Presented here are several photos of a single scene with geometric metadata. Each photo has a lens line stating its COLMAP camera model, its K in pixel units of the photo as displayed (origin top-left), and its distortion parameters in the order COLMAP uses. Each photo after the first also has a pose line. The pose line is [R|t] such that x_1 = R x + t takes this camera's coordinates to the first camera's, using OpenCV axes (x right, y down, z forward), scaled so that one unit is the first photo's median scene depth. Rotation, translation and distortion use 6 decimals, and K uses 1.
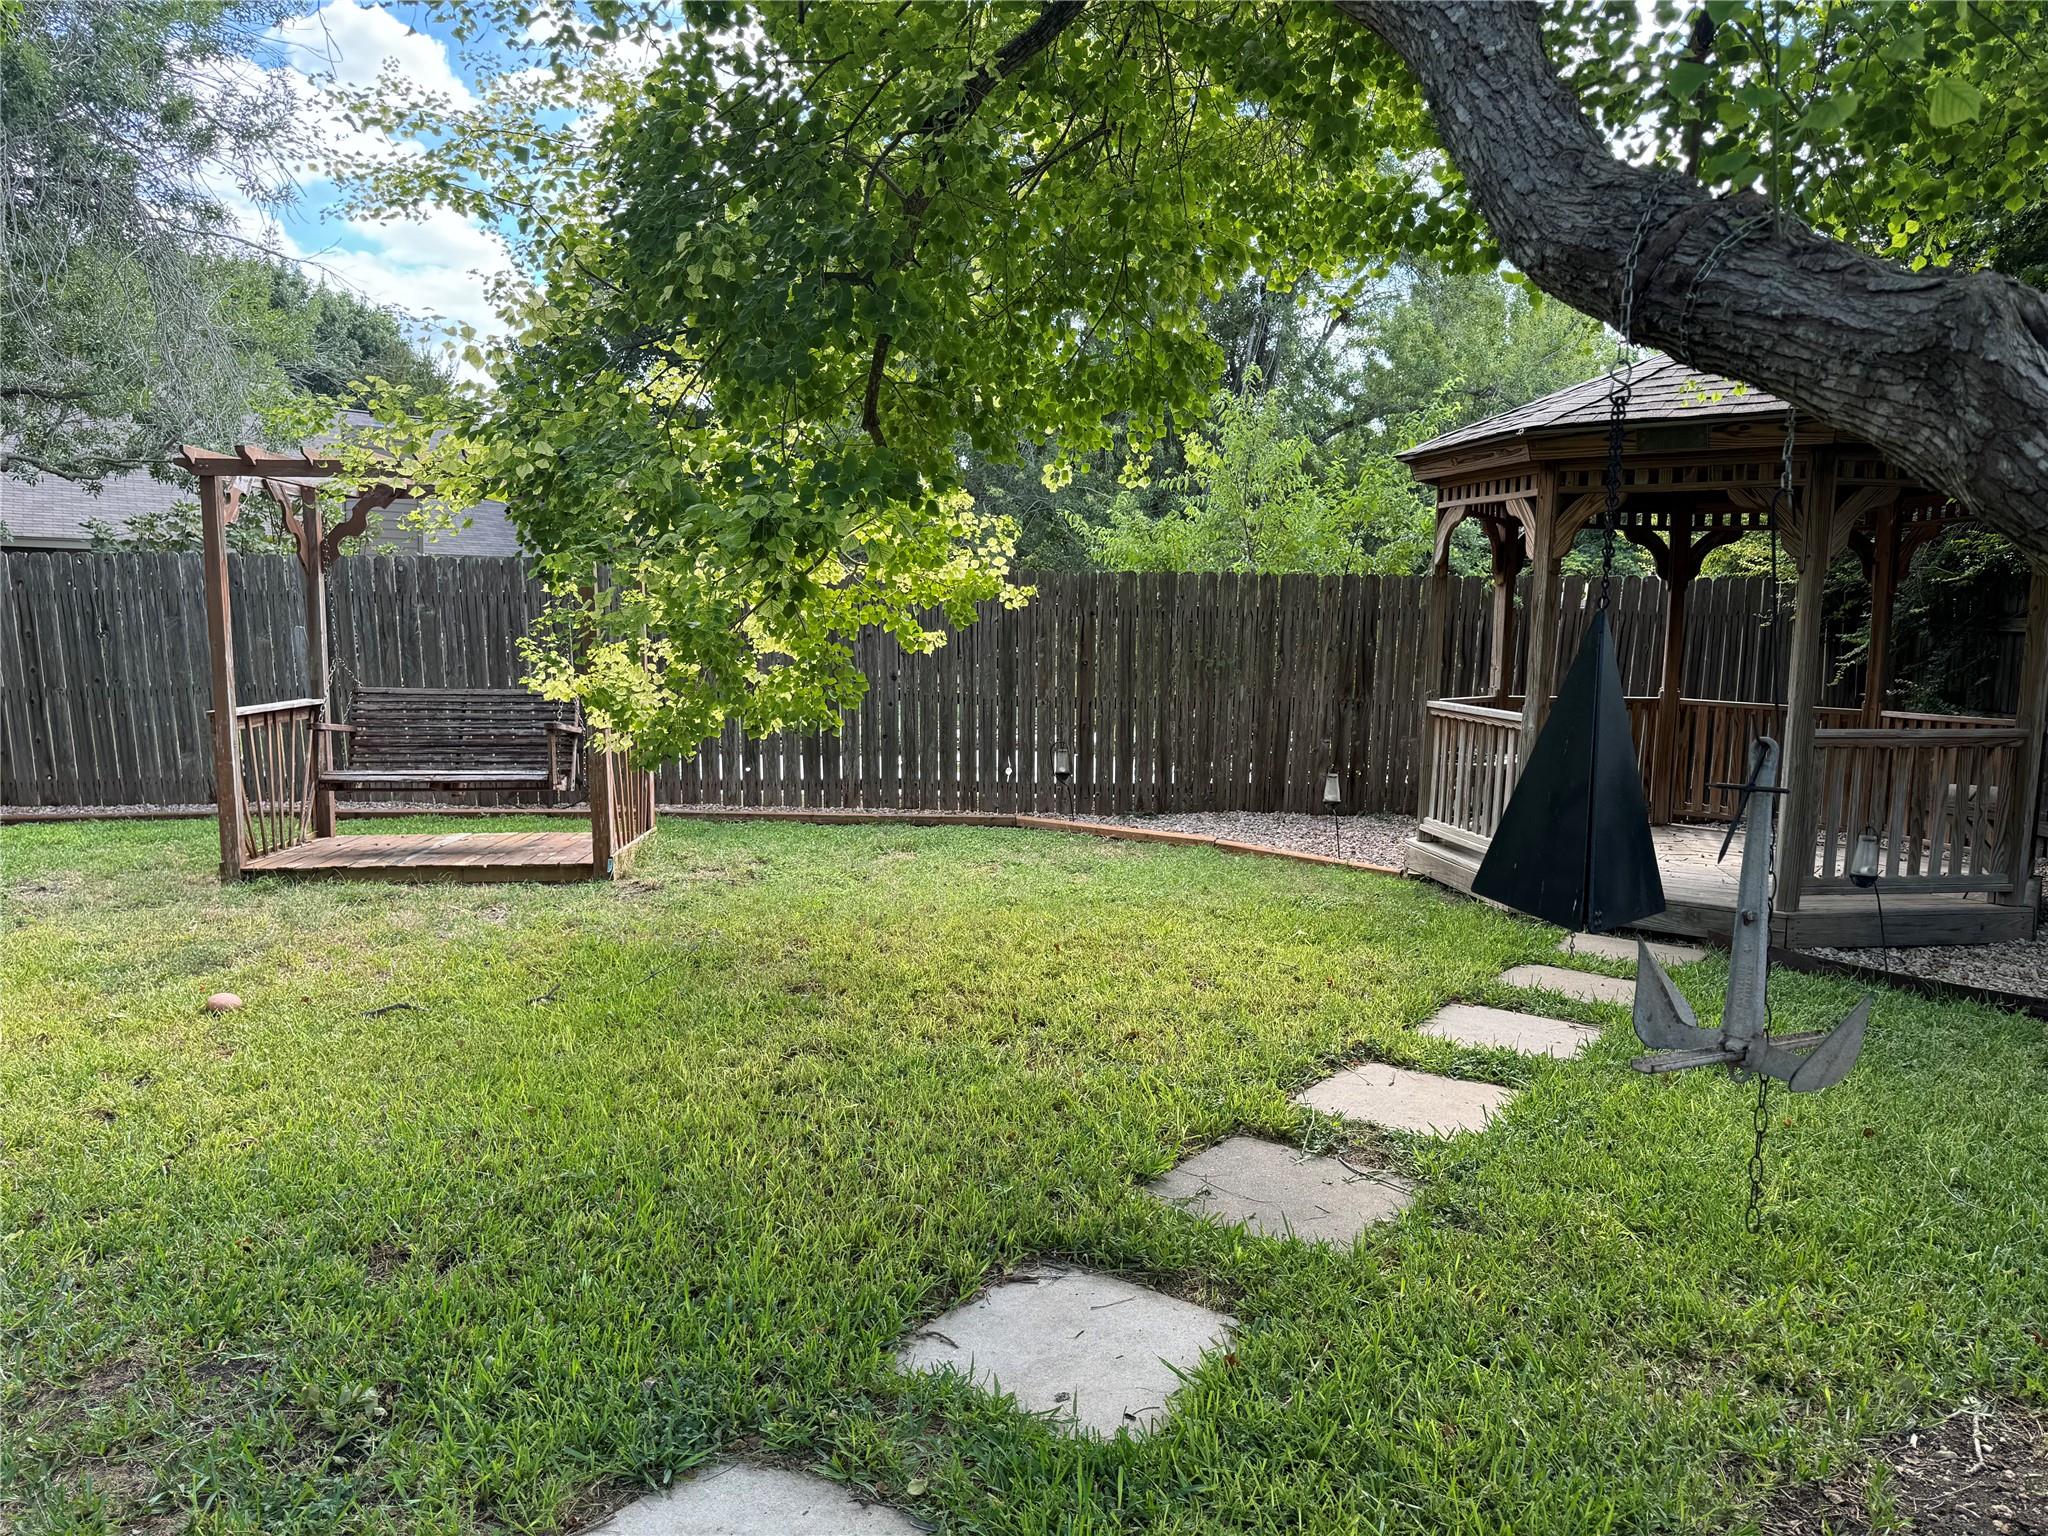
lens RADIAL K [[1424.7, 0, 1024.0], [0, 1424.7, 768.0], [0, 0, 1]] dist [0.141402, -0.242088]
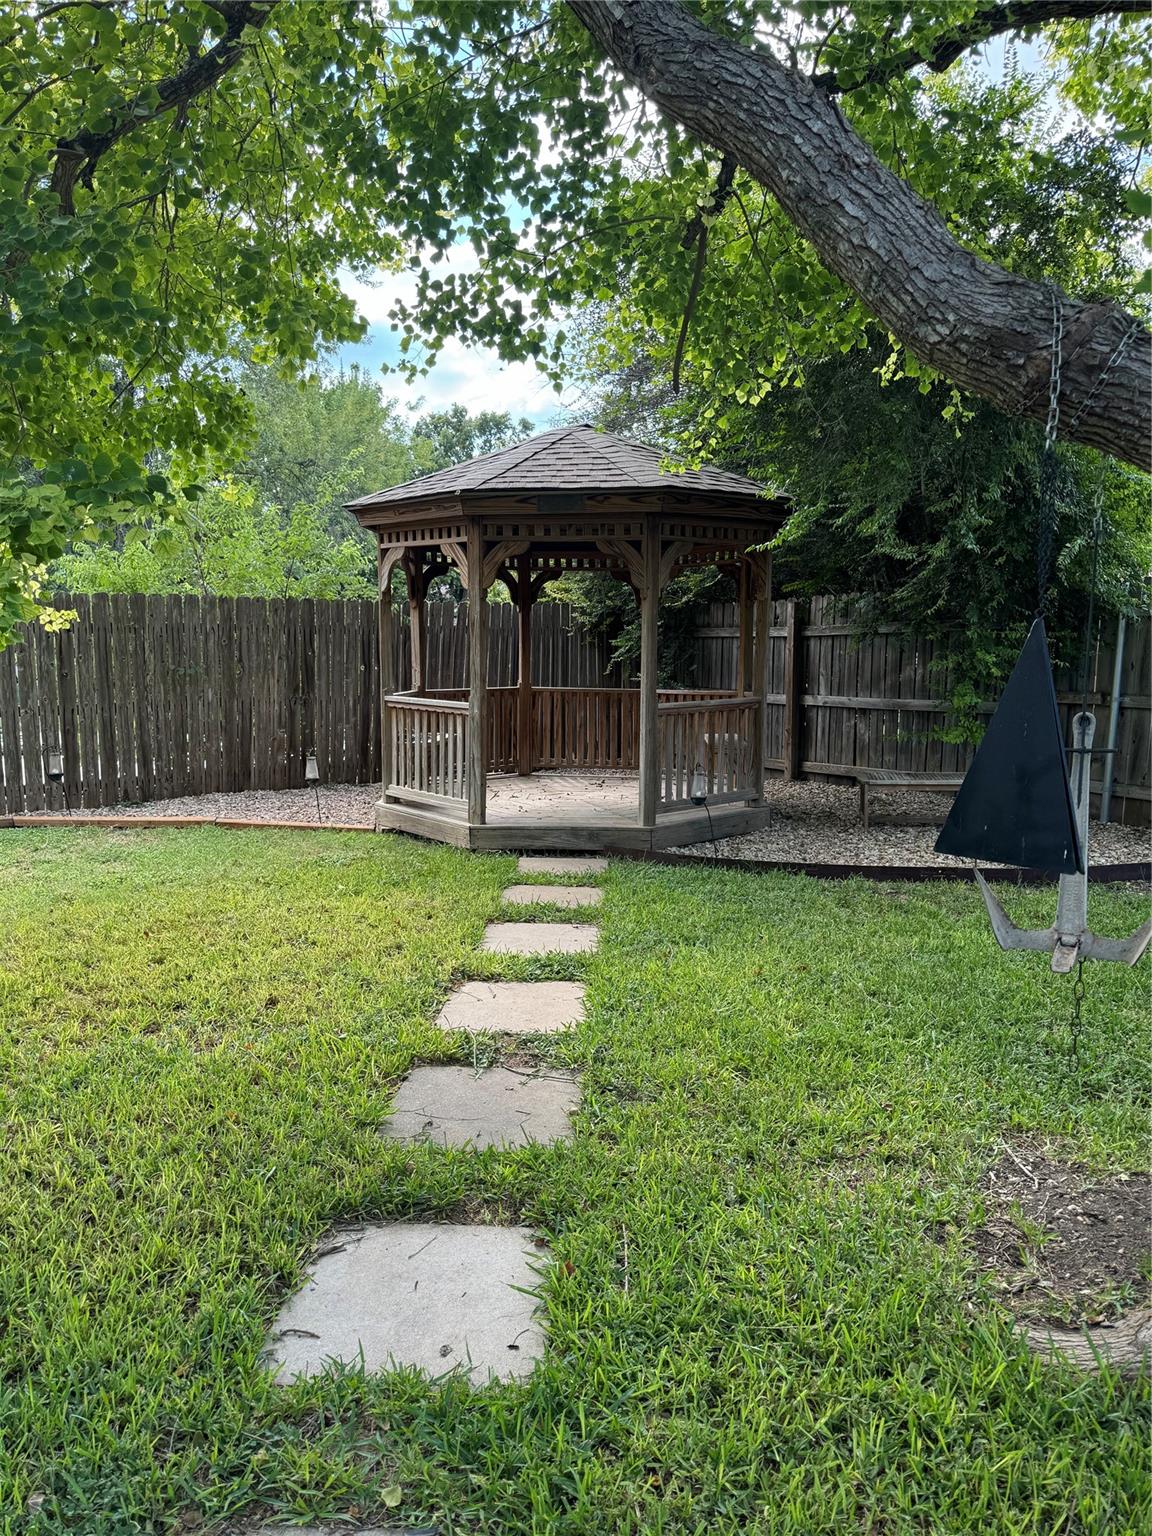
lens RADIAL K [[1068.5, 0, 576.0], [0, 1068.5, 768.0], [0, 0, 1]] dist [0.141402, -0.242088]
pose [[0.850727, -0.082233, 0.519136, -0.092649], [0.071289, 0.996611, 0.041044, -0.009970], [-0.520752, 0.002091, 0.853706, 0.081890]]
